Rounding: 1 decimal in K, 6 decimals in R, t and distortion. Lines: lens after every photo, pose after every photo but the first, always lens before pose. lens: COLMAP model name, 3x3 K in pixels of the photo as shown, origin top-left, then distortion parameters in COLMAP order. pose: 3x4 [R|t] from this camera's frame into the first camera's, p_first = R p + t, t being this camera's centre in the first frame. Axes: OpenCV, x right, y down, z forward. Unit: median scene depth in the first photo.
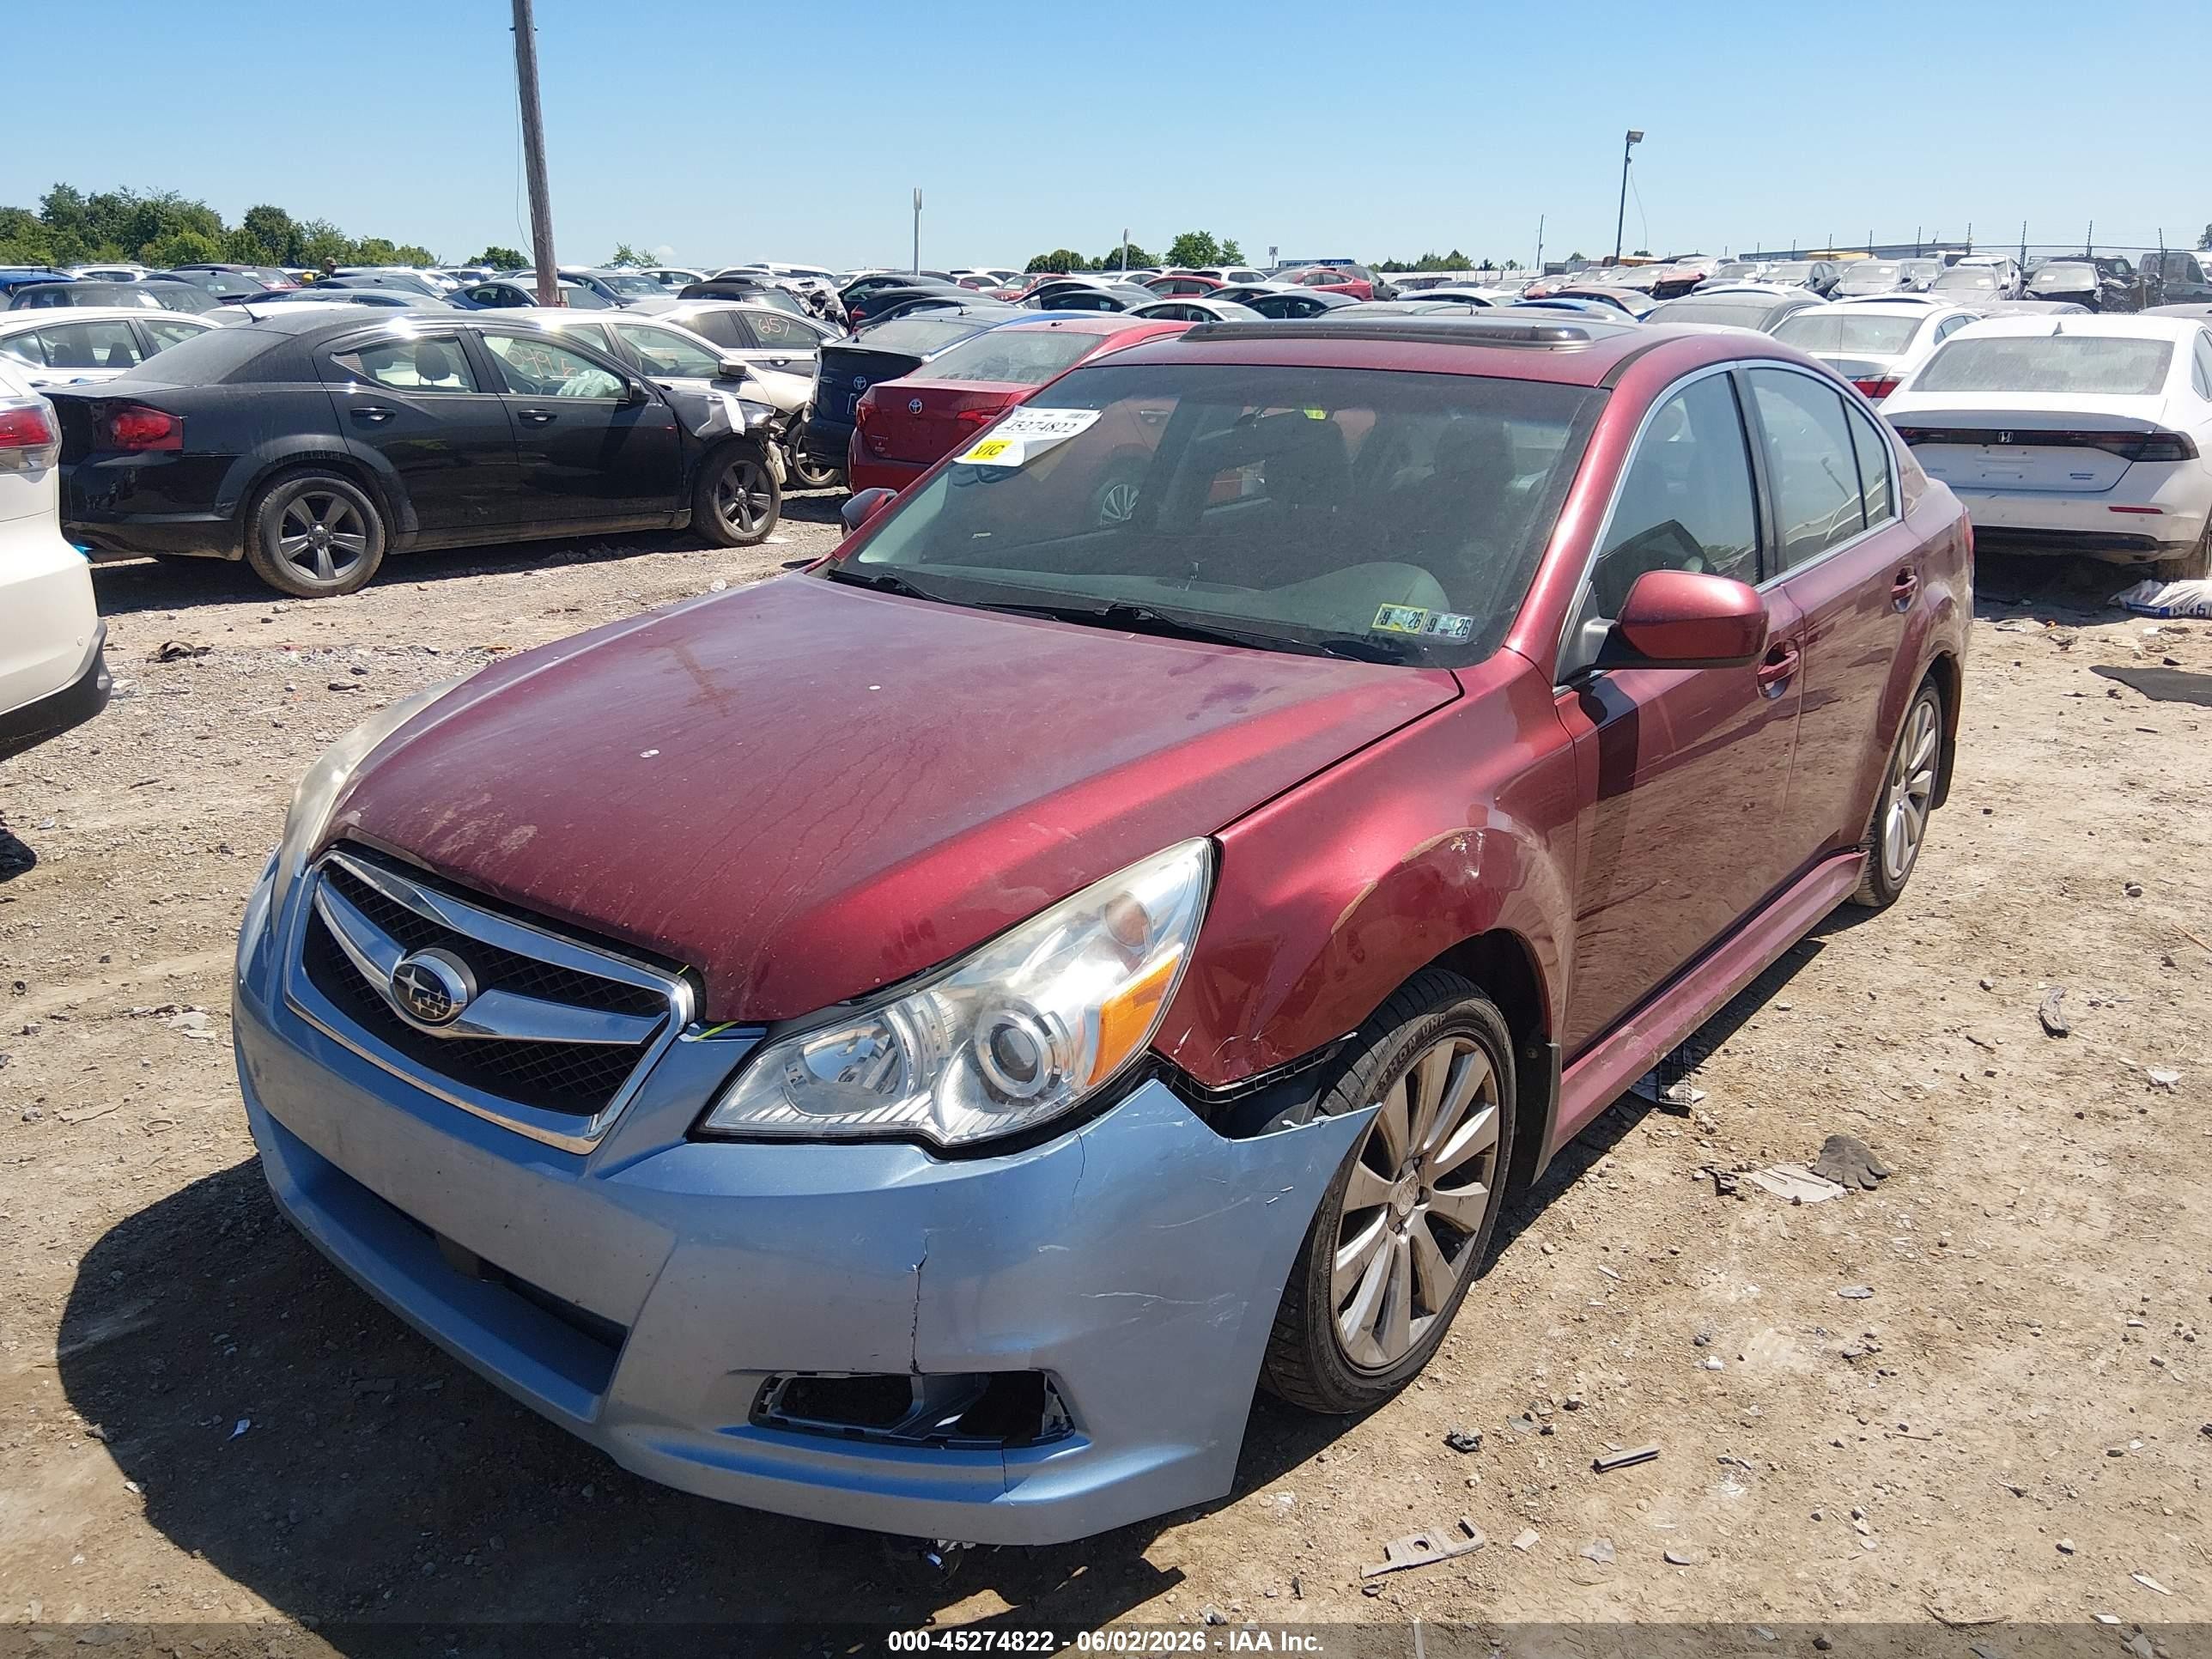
lens RADIAL K [[1676.9, 0, 1106.0], [0, 1676.9, 829.5], [0, 0, 1]] dist [0.091519, -0.155302]
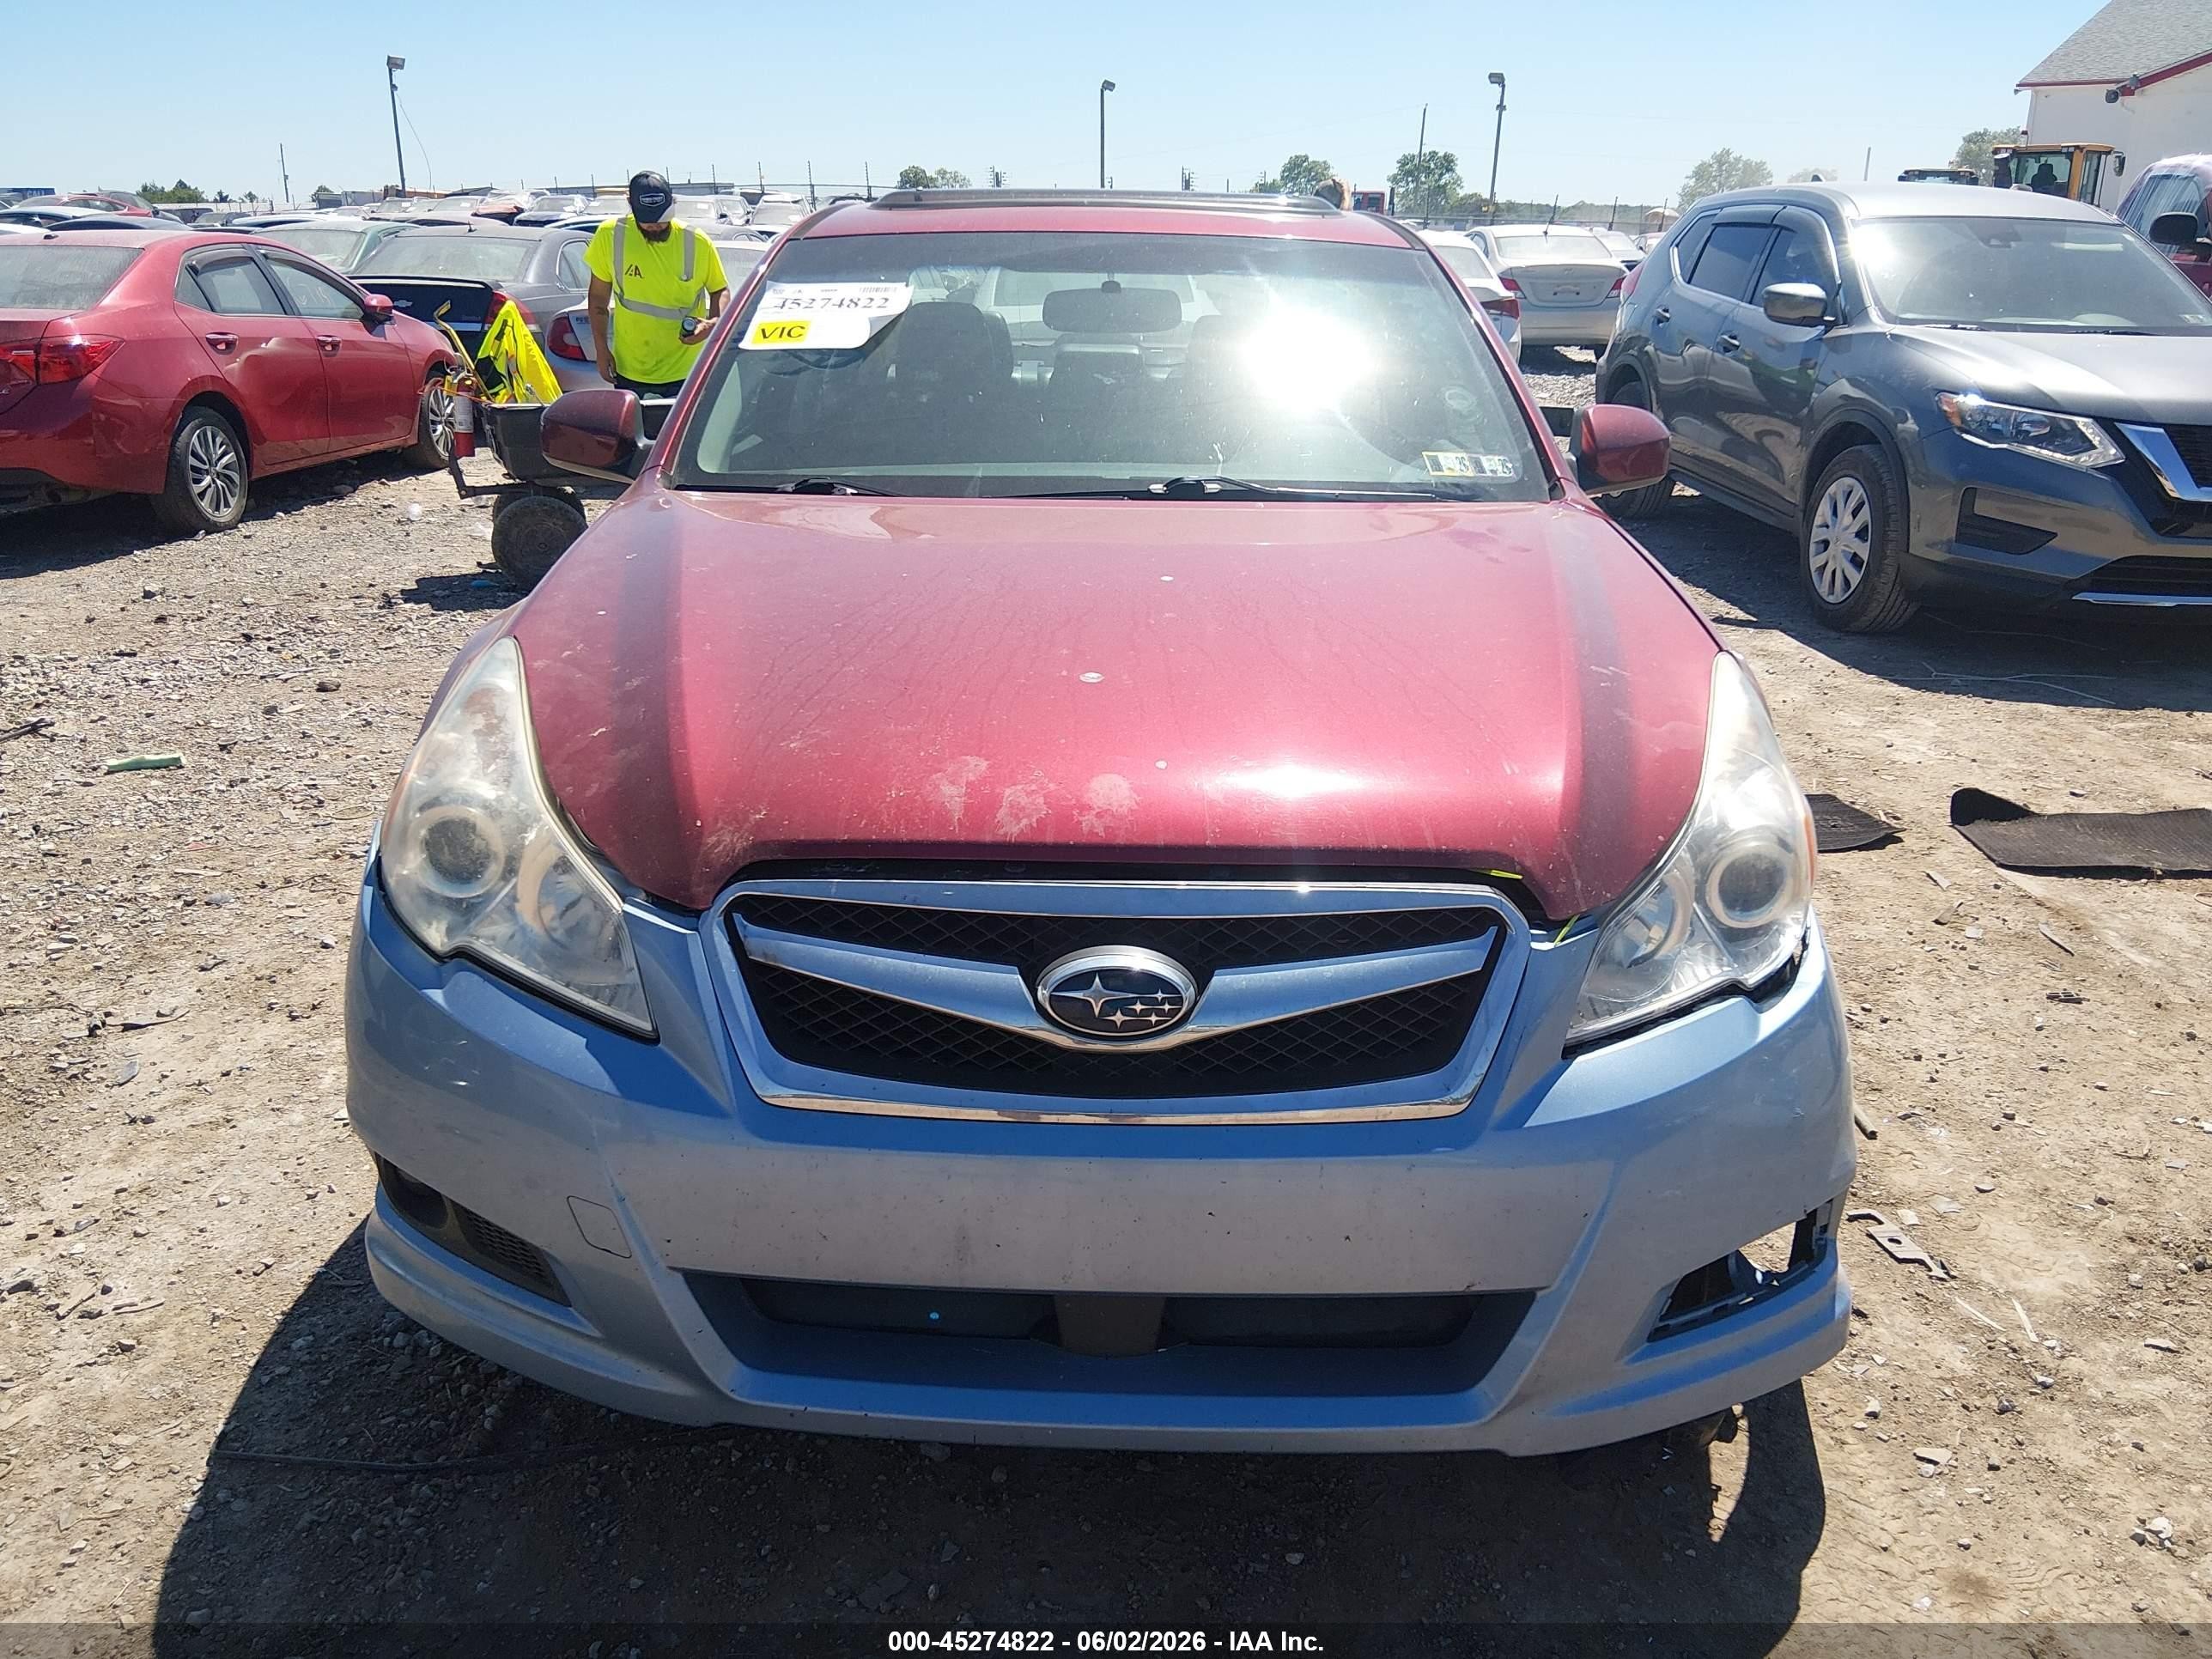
lens RADIAL K [[1683.0, 0, 1106.0], [0, 1683.0, 829.5], [0, 0, 1]] dist [0.074351, -0.136680]
pose [[0.782394, -0.199661, 0.589911, -0.433500], [0.180466, 0.979261, 0.092089, -0.025646], [-0.596064, 0.034409, 0.802200, 0.203841]]
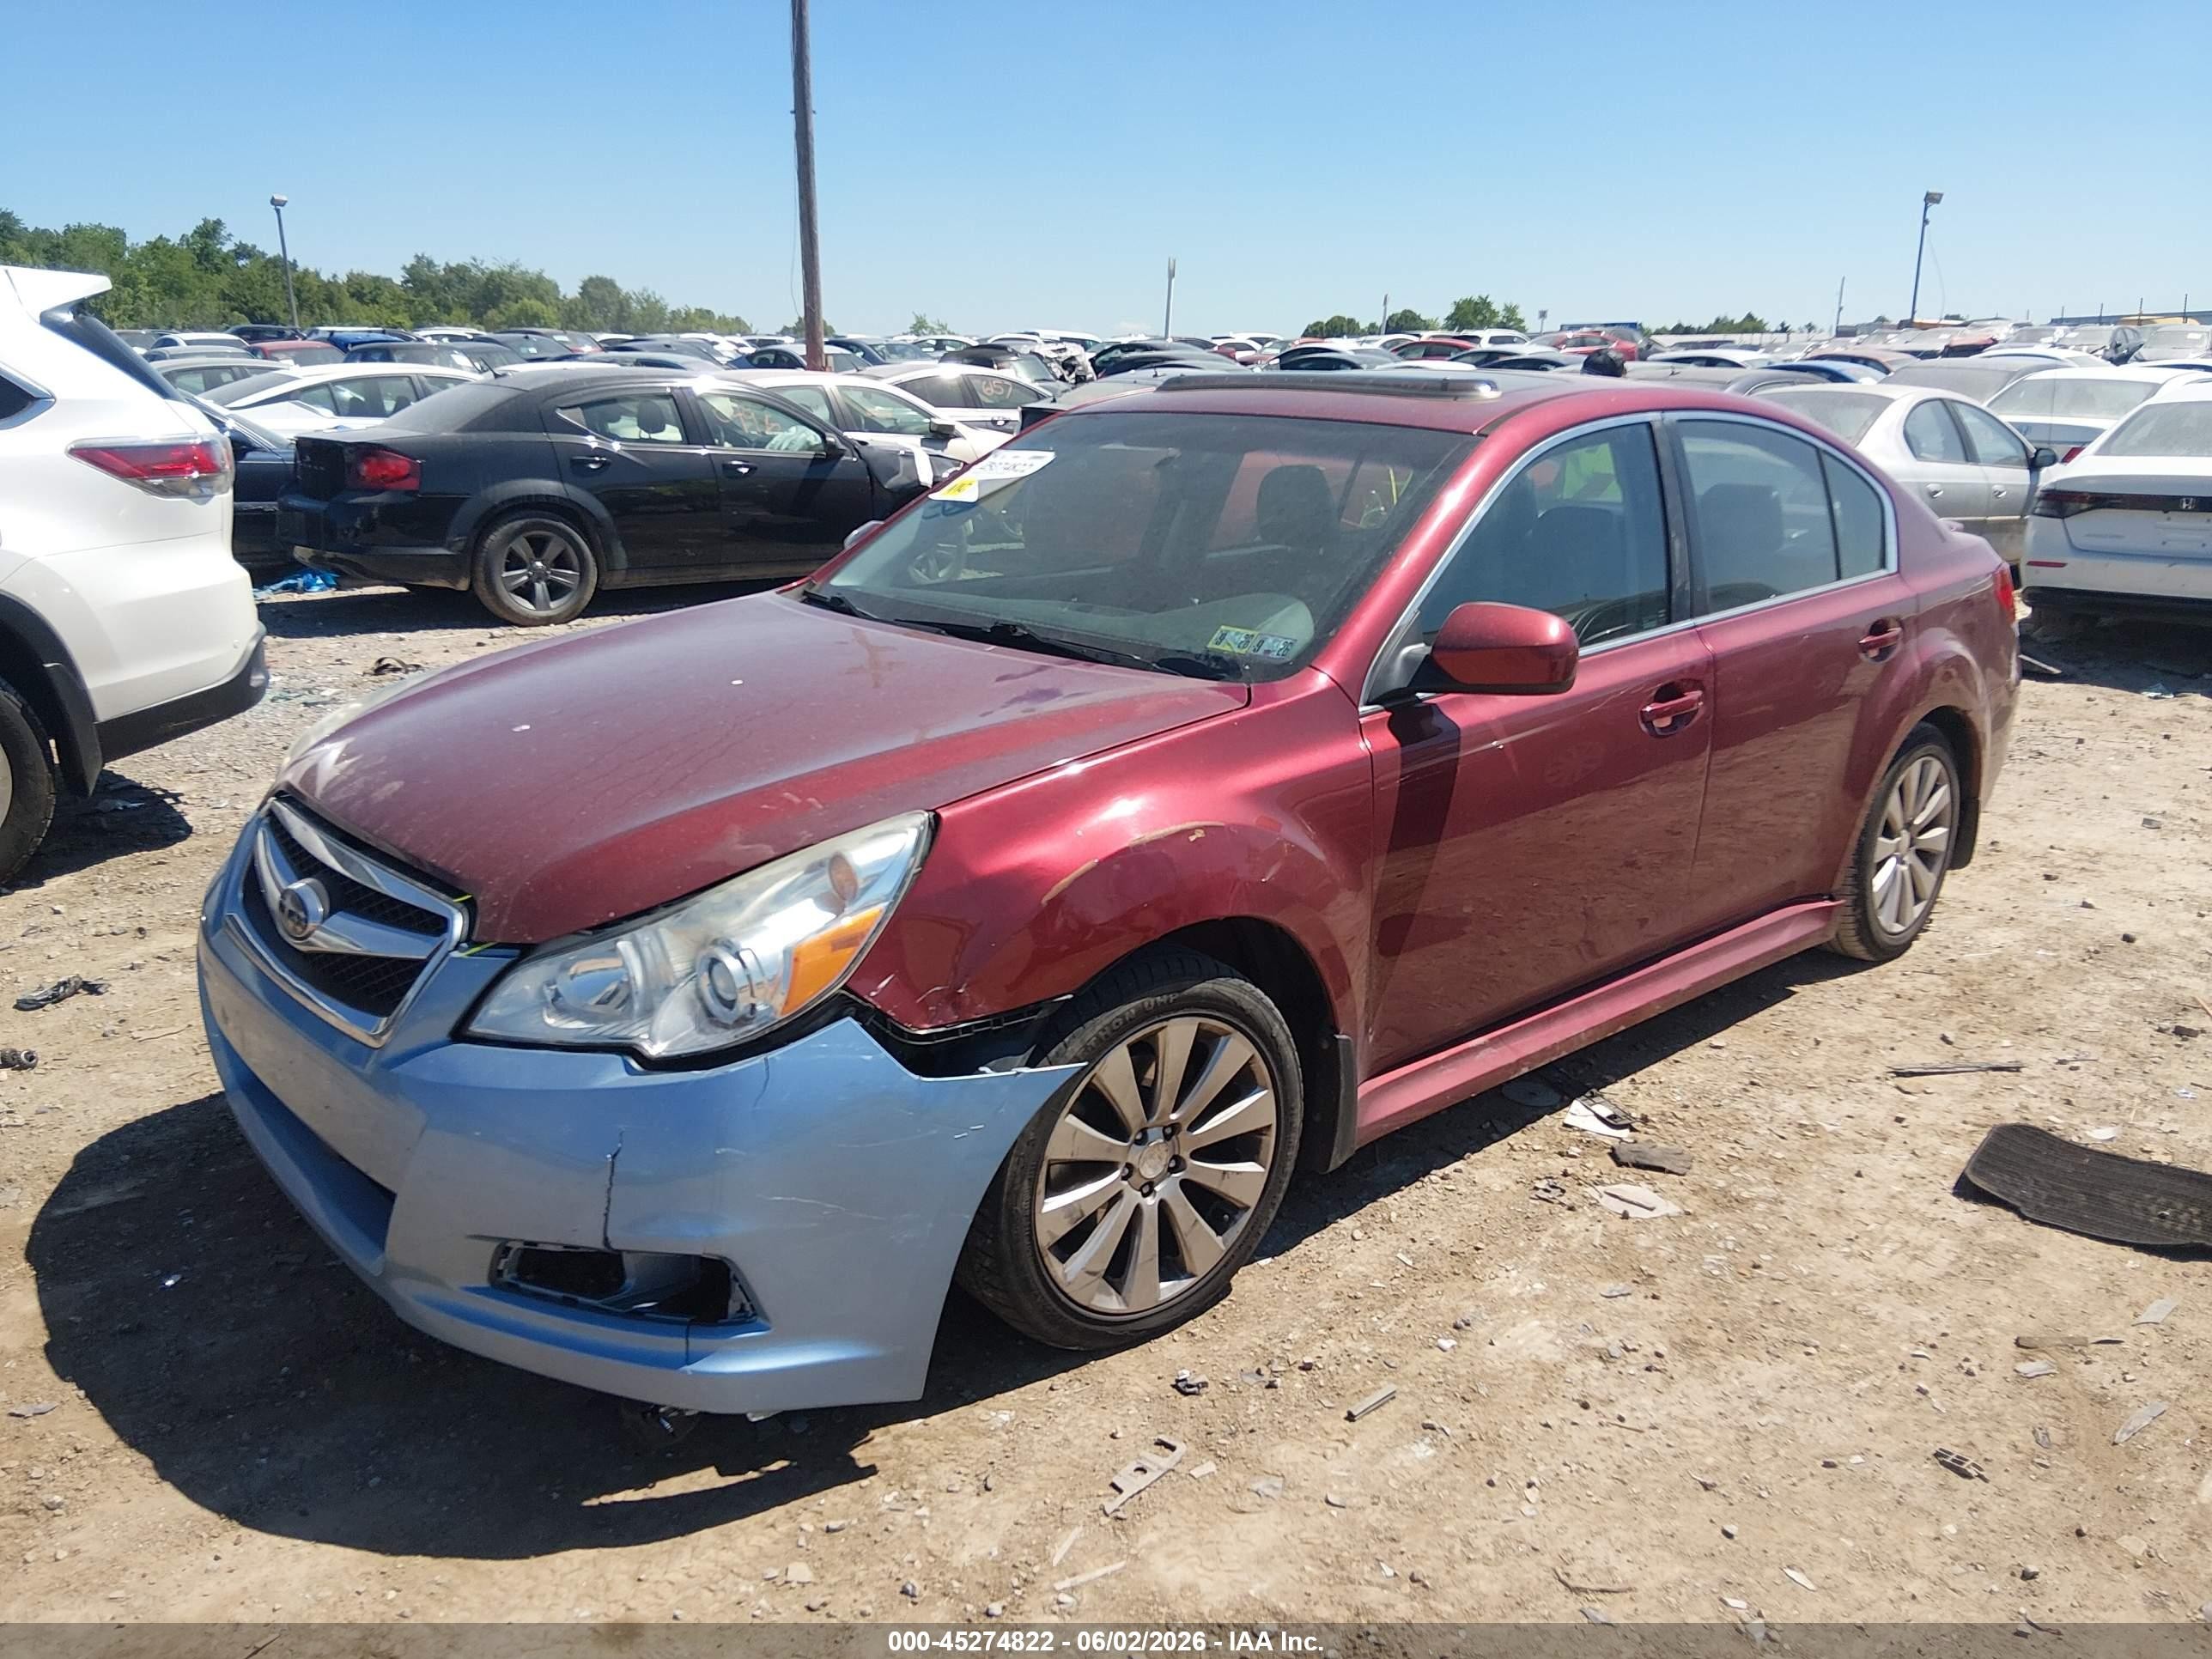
lens RADIAL K [[1661.1, 0, 1106.0], [0, 1661.1, 829.5], [0, 0, 1]] dist [0.115032, -0.189431]
pose [[0.987230, 0.044038, -0.153092, 0.179210], [-0.049127, 0.998353, -0.029622, 0.022671], [0.151535, 0.036764, 0.987768, -0.049716]]
